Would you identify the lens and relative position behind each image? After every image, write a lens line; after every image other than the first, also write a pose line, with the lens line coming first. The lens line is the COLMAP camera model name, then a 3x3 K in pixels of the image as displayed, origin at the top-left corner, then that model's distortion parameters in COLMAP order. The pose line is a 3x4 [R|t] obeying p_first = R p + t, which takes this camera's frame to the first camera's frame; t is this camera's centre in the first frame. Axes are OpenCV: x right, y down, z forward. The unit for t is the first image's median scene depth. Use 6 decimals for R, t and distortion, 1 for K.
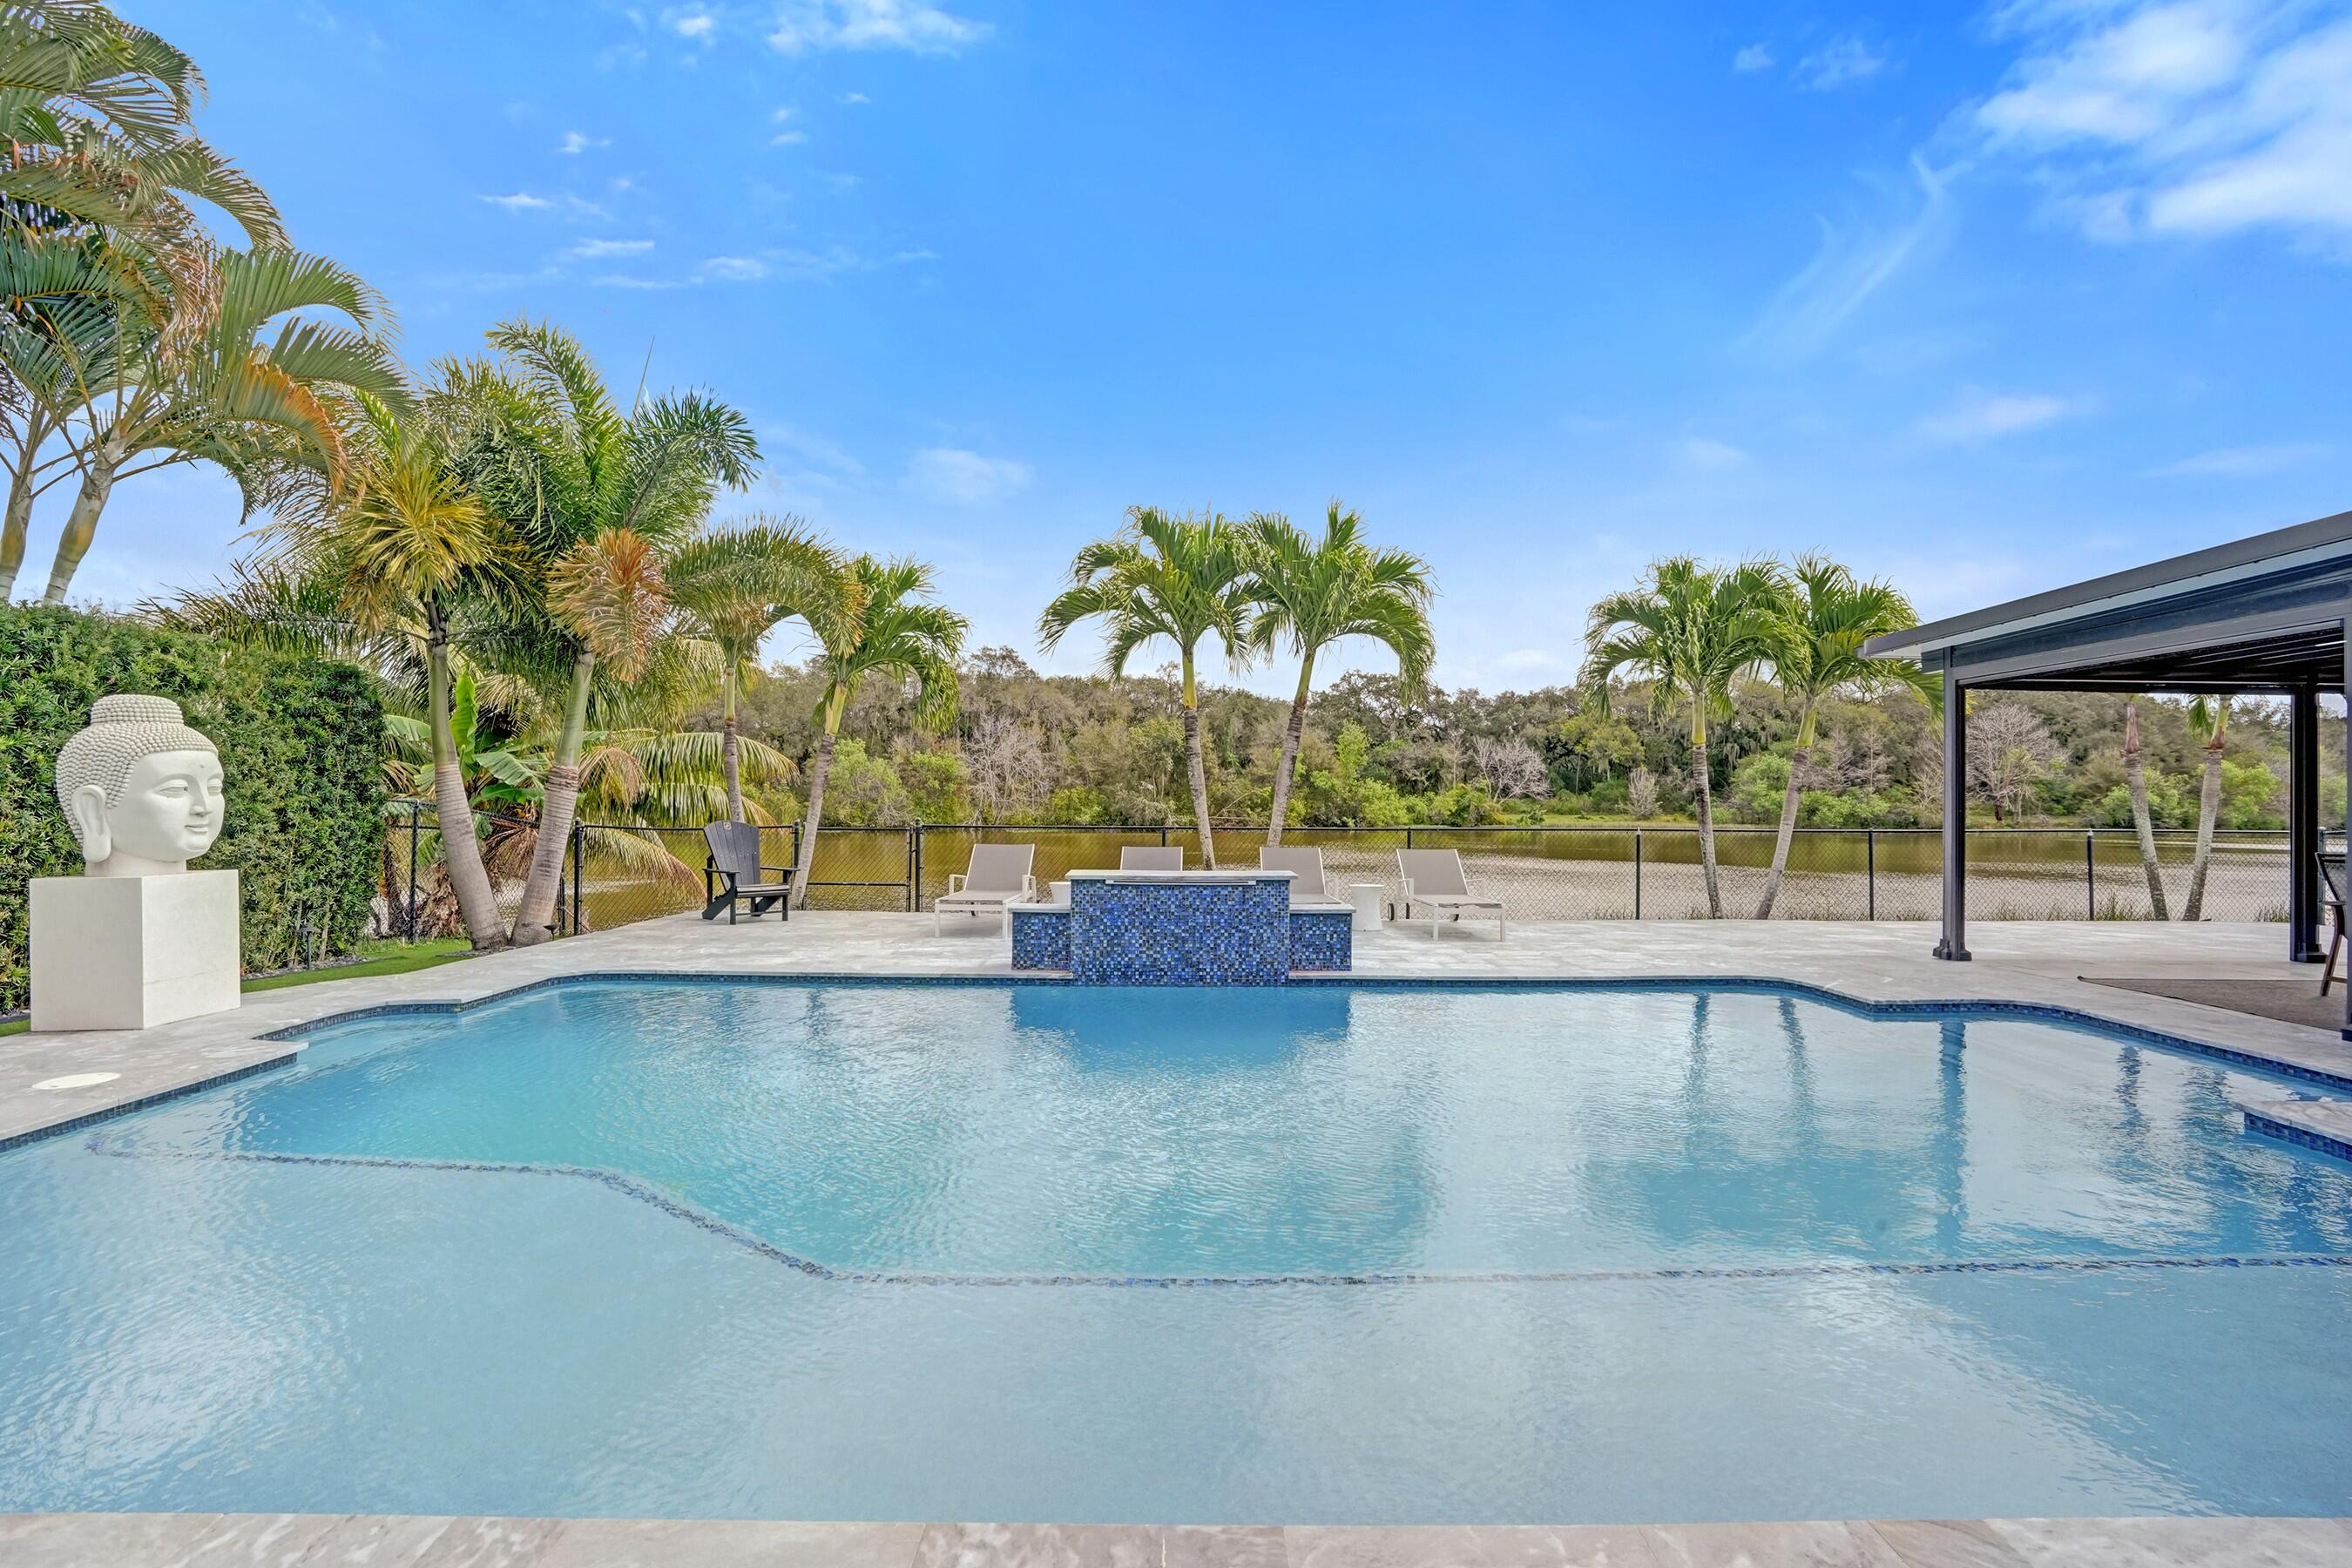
lens RADIAL K [[1140.2, 0, 1190.8], [0, 1140.2, 771.7], [0, 0, 1]] dist [-0.030344, 0.016533]
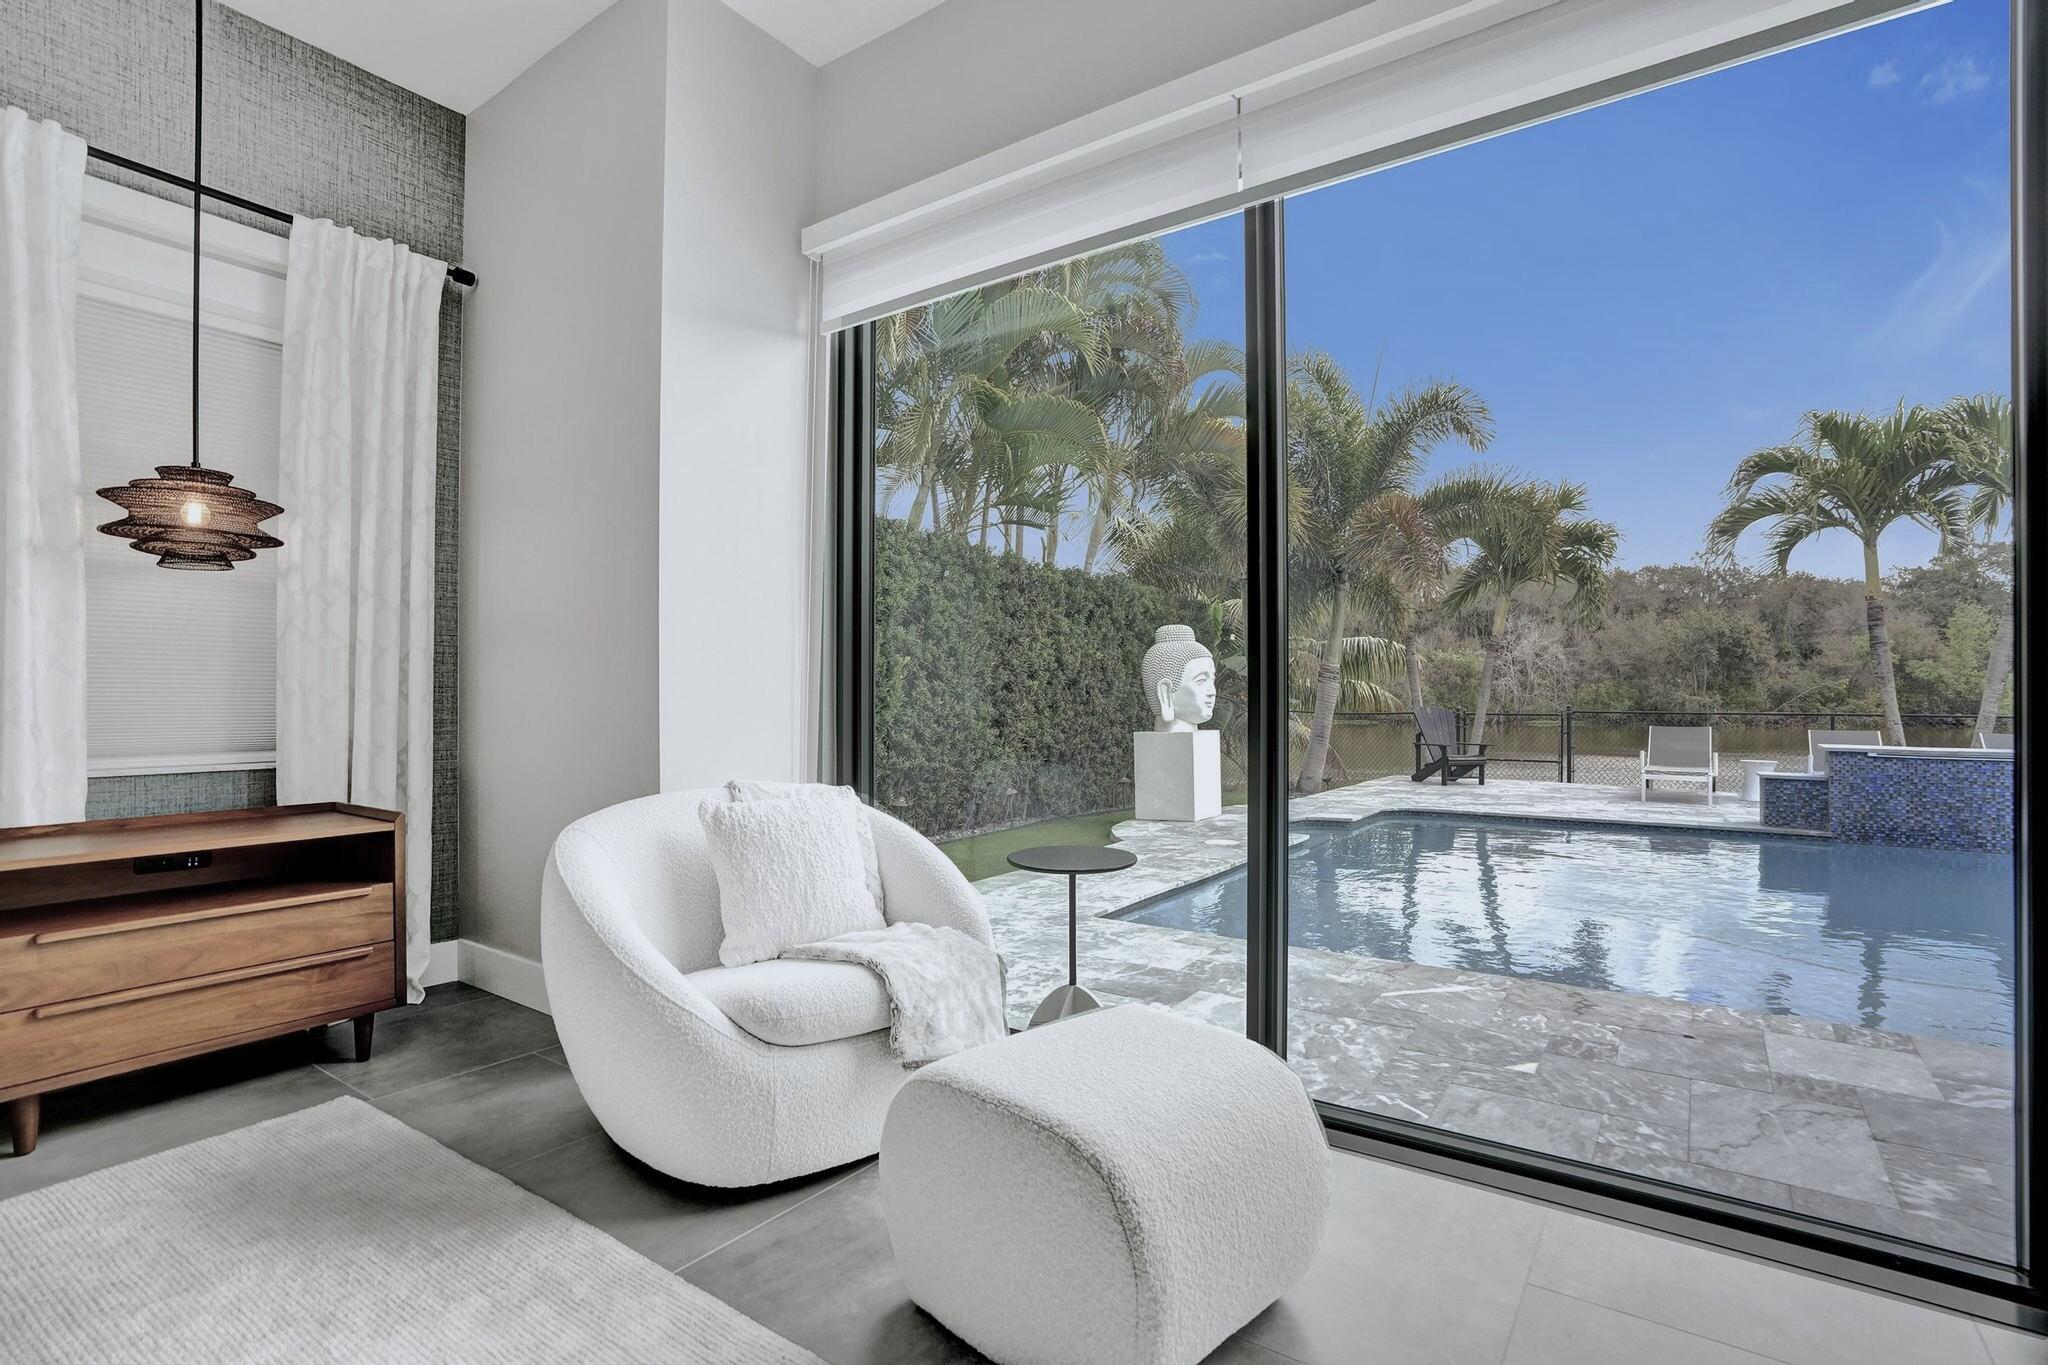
lens RADIAL K [[1015.5, 0, 1046.4], [0, 1015.5, 668.4], [0, 0, 1]] dist [-0.027027, 0.001252]
pose [[0.826691, -0.017280, -0.562391, -0.118566], [0.016307, 0.999844, -0.006751, 0.002188], [0.562420, -0.003590, 0.826844, -0.180777]]
